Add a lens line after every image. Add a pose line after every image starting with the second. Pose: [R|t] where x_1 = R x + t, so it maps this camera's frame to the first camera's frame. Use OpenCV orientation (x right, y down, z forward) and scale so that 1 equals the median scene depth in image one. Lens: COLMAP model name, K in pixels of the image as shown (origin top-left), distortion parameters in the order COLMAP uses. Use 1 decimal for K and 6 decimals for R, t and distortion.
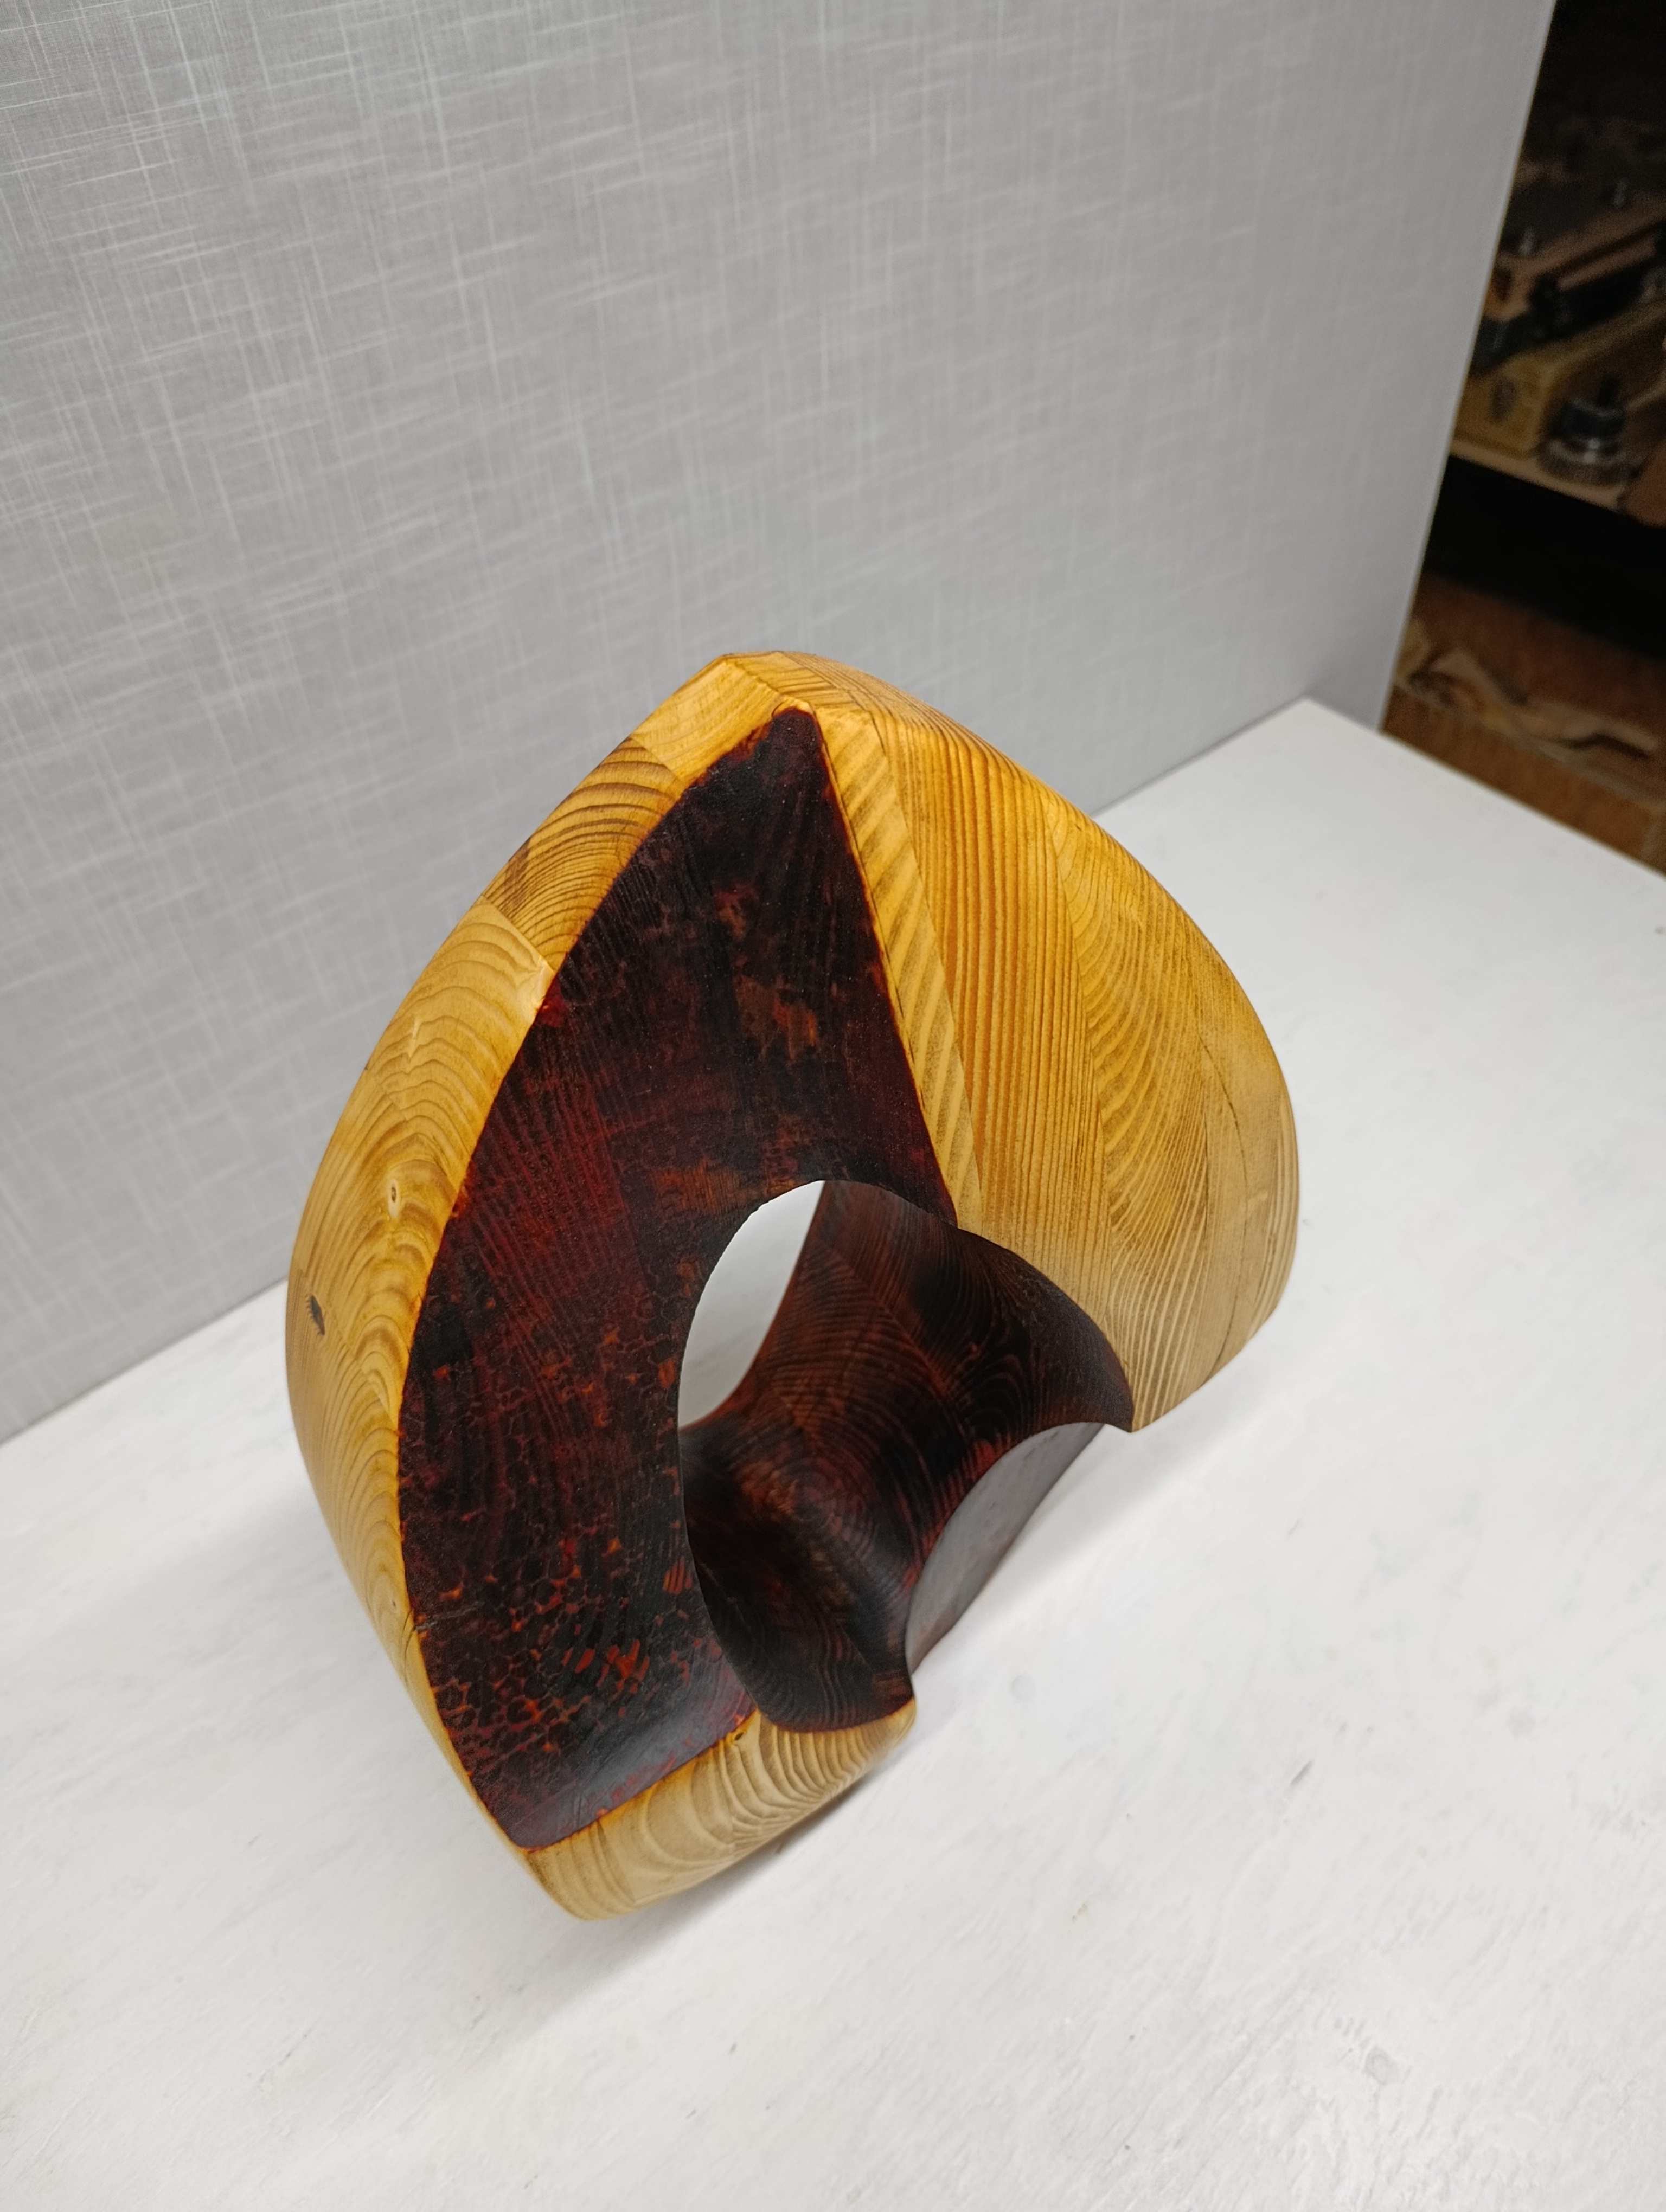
lens RADIAL K [[1544.6, 0, 825.9], [0, 1544.6, 1122.8], [0, 0, 1]] dist [-0.007462, -0.023995]
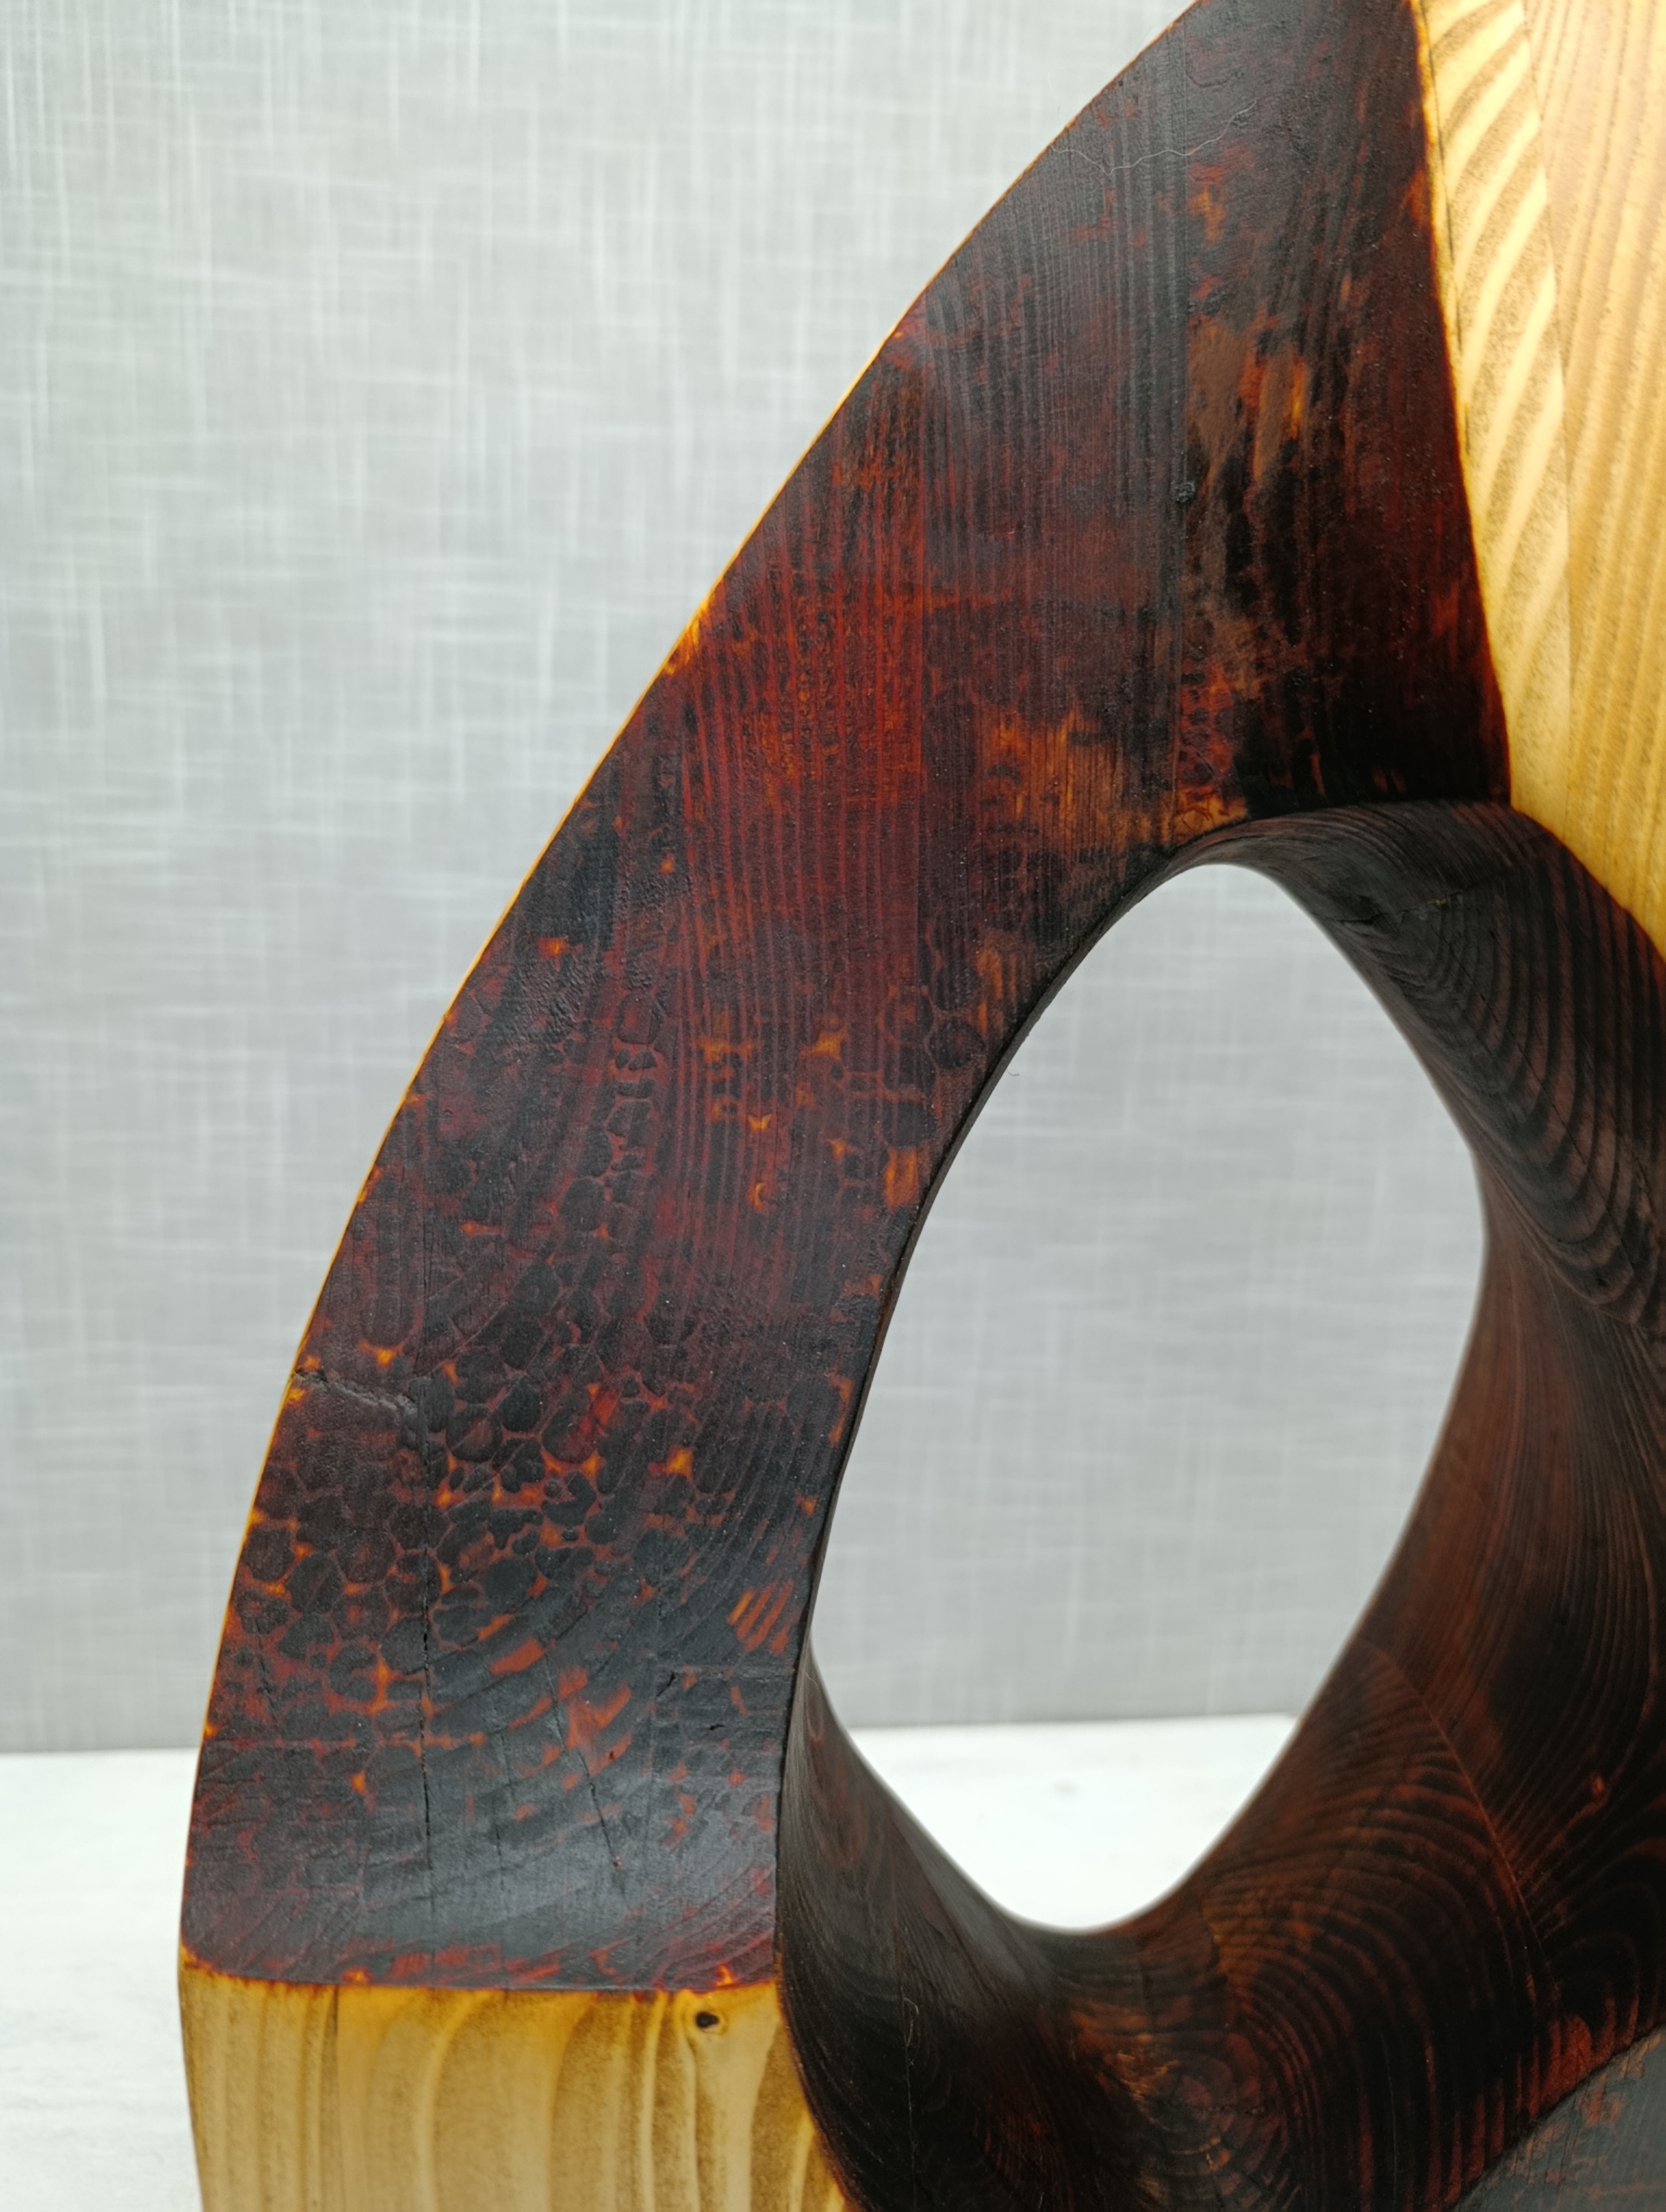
lens RADIAL K [[1544.6, 0, 820.5], [0, 1544.6, 1142.0], [0, 0, 1]] dist [-0.007462, -0.023995]
pose [[0.820820, 0.149444, -0.551290, 0.171642], [-0.449905, 0.763798, -0.462816, 0.420838], [0.351909, 0.627917, 0.694176, 0.615048]]
